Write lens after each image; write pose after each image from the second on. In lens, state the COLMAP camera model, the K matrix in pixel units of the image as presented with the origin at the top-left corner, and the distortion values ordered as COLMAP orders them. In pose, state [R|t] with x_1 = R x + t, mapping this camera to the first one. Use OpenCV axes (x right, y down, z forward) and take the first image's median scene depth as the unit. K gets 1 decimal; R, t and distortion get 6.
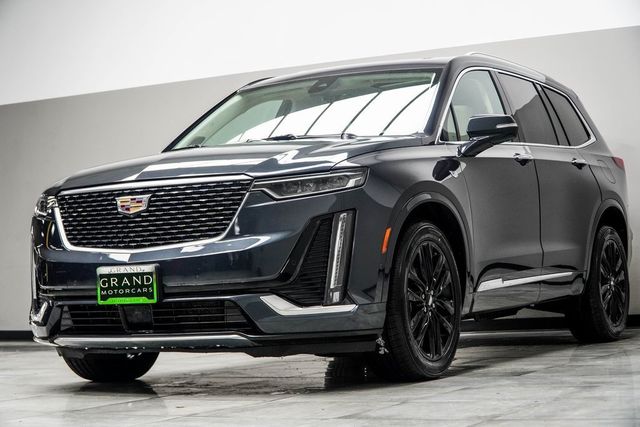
lens RADIAL K [[1430.8, 0, 320.0], [0, 1430.8, 213.5], [0, 0, 1]] dist [-0.305607, -0.235821]
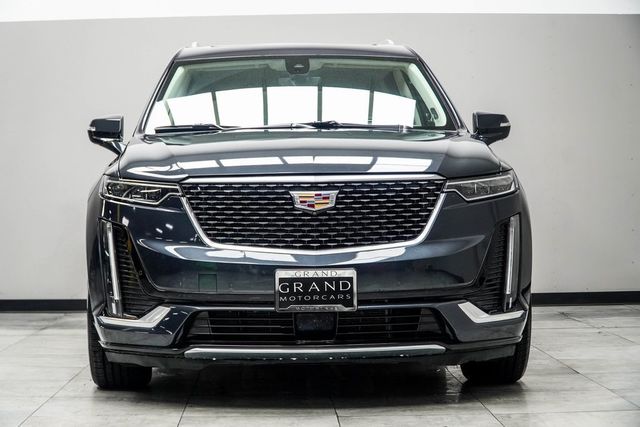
lens RADIAL K [[1430.8, 0, 320.0], [0, 1430.8, 213.5], [0, 0, 1]] dist [-0.305607, -0.235821]
pose [[0.867802, 0.028967, 0.496066, -0.579883], [-0.045958, 0.998699, 0.022080, -0.018255], [-0.494781, -0.041959, 0.868004, 0.218699]]
